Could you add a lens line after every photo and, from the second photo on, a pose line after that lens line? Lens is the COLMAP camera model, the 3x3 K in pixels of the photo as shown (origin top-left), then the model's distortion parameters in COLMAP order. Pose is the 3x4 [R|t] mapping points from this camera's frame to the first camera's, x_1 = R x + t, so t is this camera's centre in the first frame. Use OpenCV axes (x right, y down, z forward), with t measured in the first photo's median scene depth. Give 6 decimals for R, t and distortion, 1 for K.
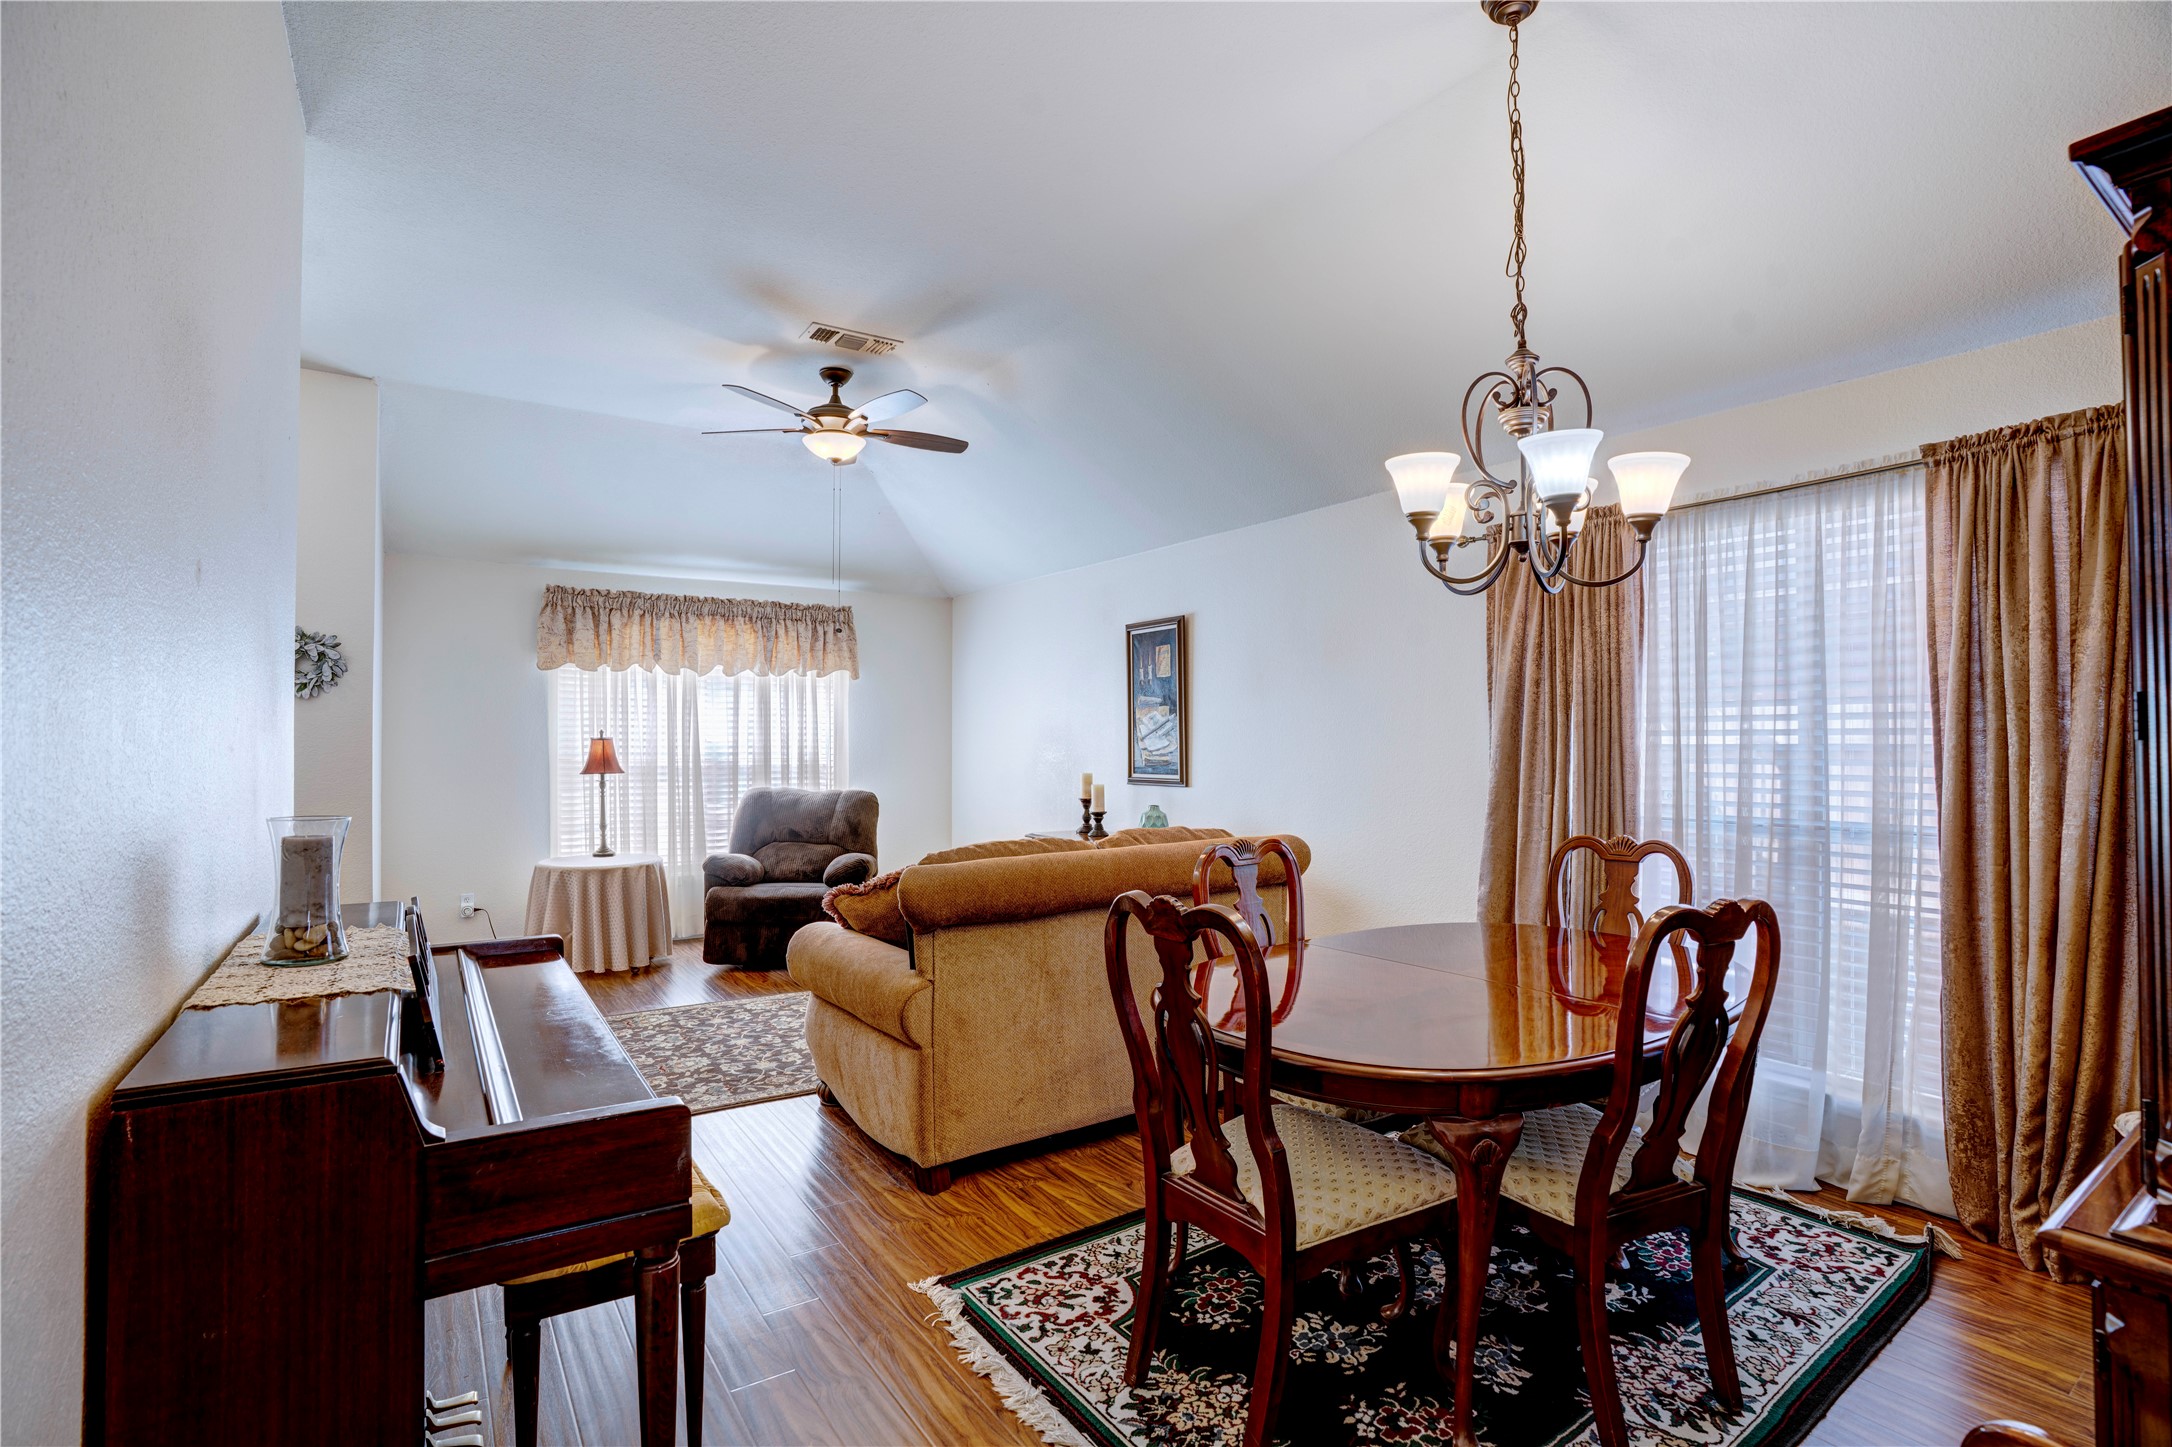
lens RADIAL K [[1025.5, 0, 1068.5], [0, 1025.5, 726.2], [0, 0, 1]] dist [-0.050336, 0.005680]
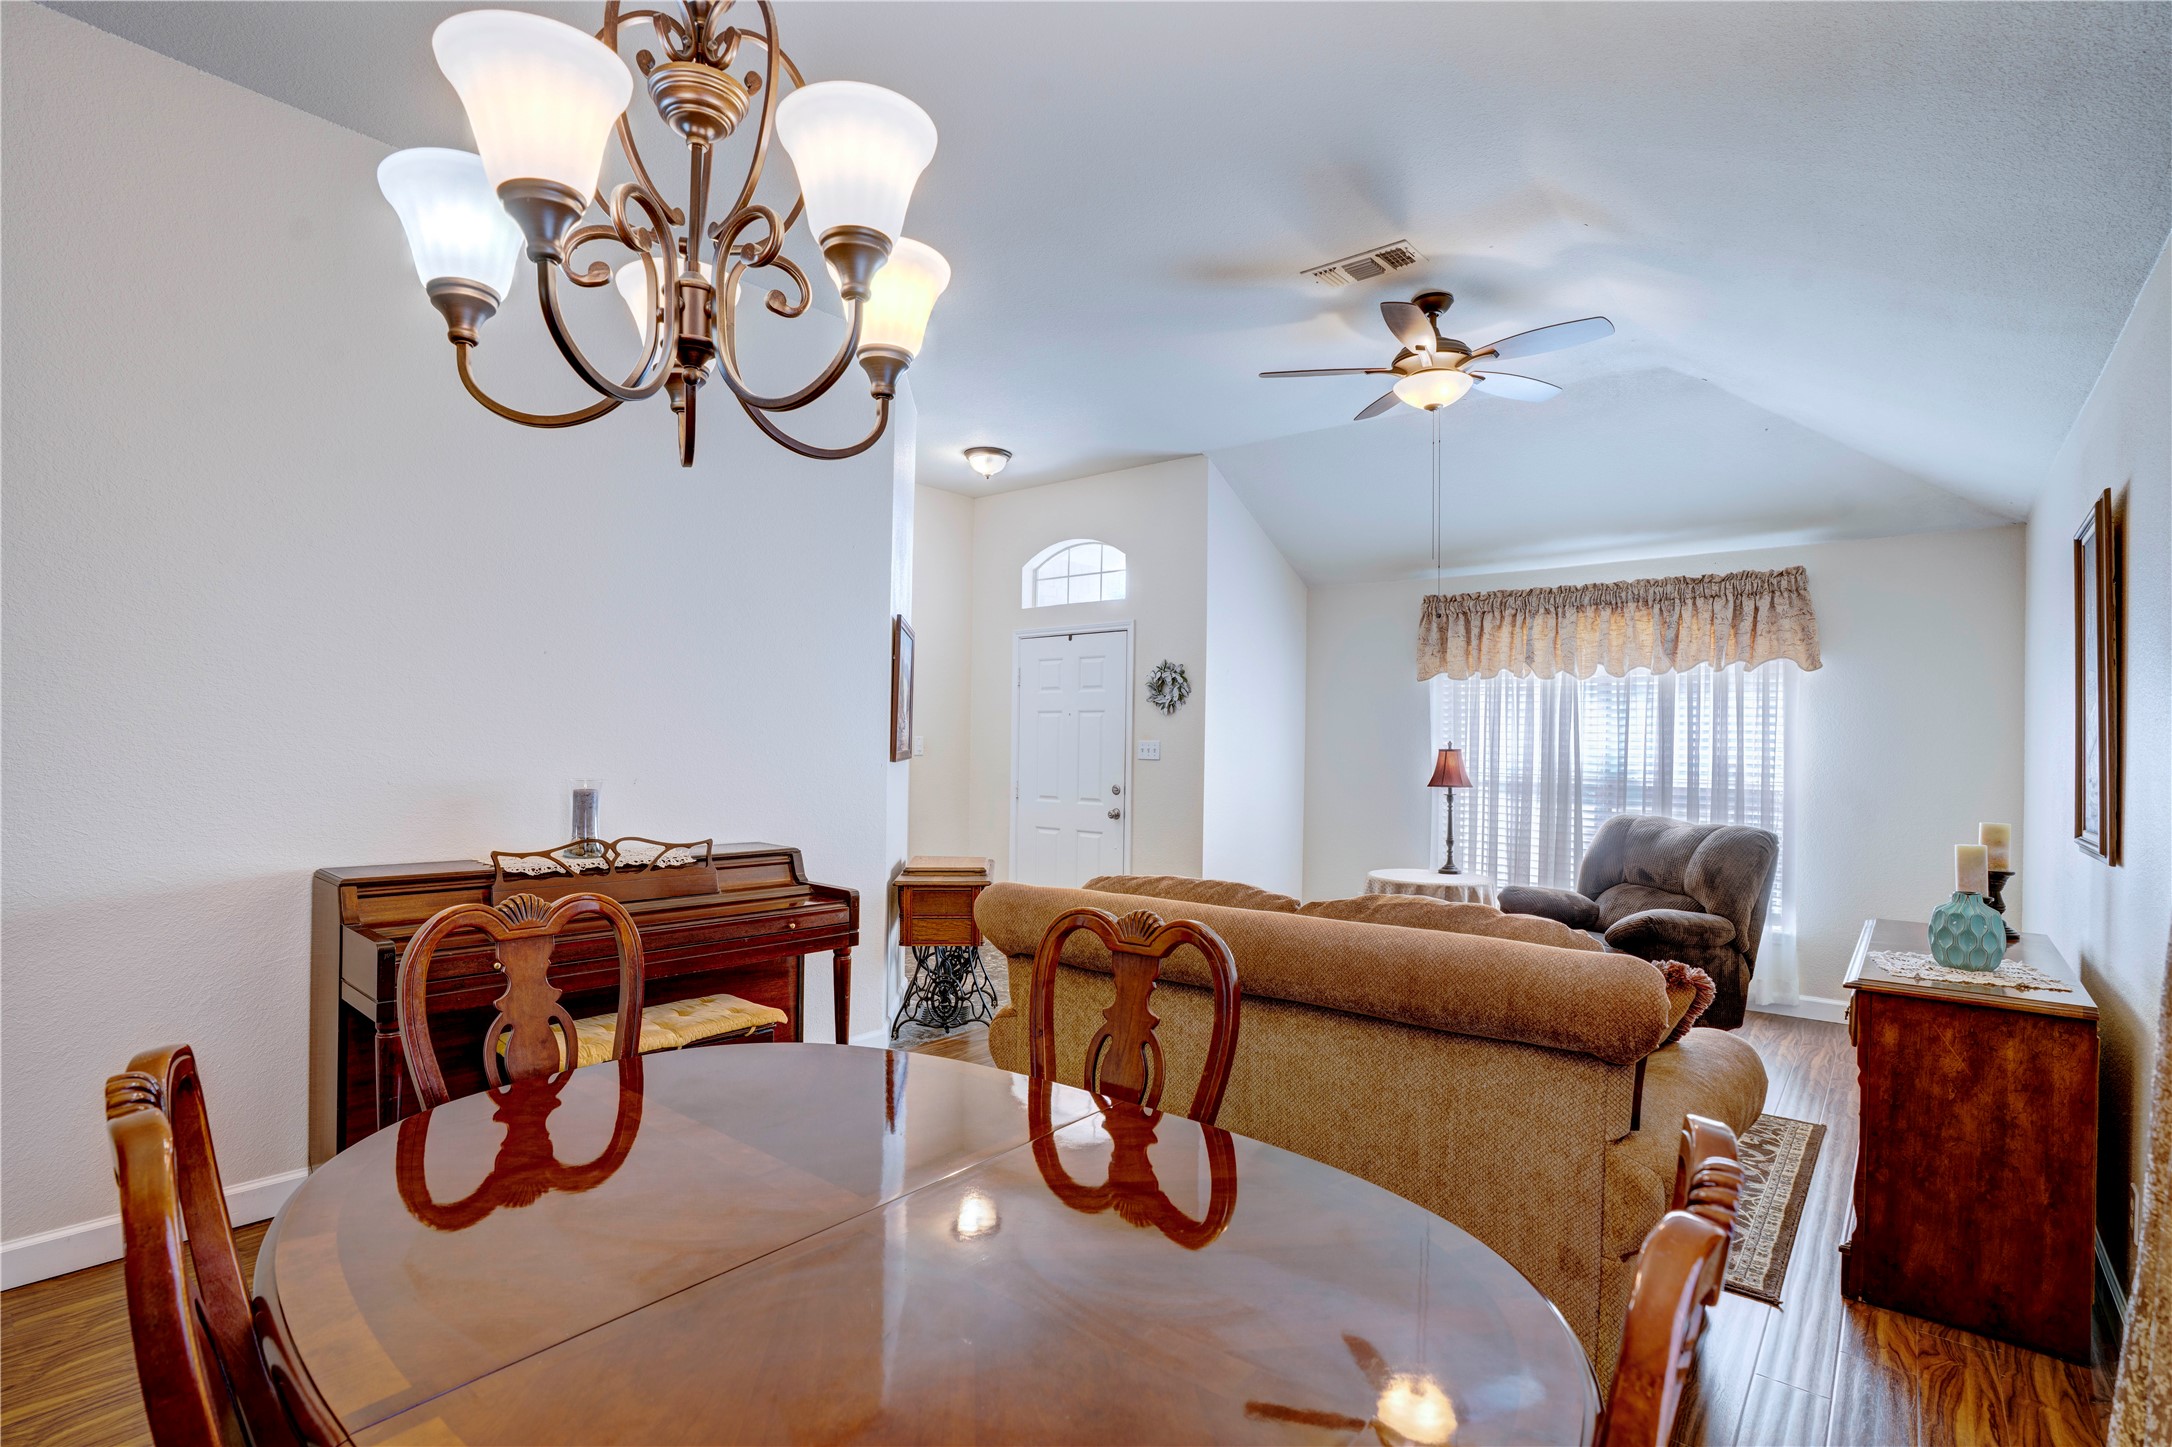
lens RADIAL K [[1025.5, 0, 1073.0], [0, 1025.5, 724.4], [0, 0, 1]] dist [-0.050336, 0.005680]
pose [[0.269675, -0.015100, -0.962833, 0.347737], [-0.004359, 0.999848, -0.016901, 0.005731], [0.962941, 0.008755, 0.269568, 0.375483]]
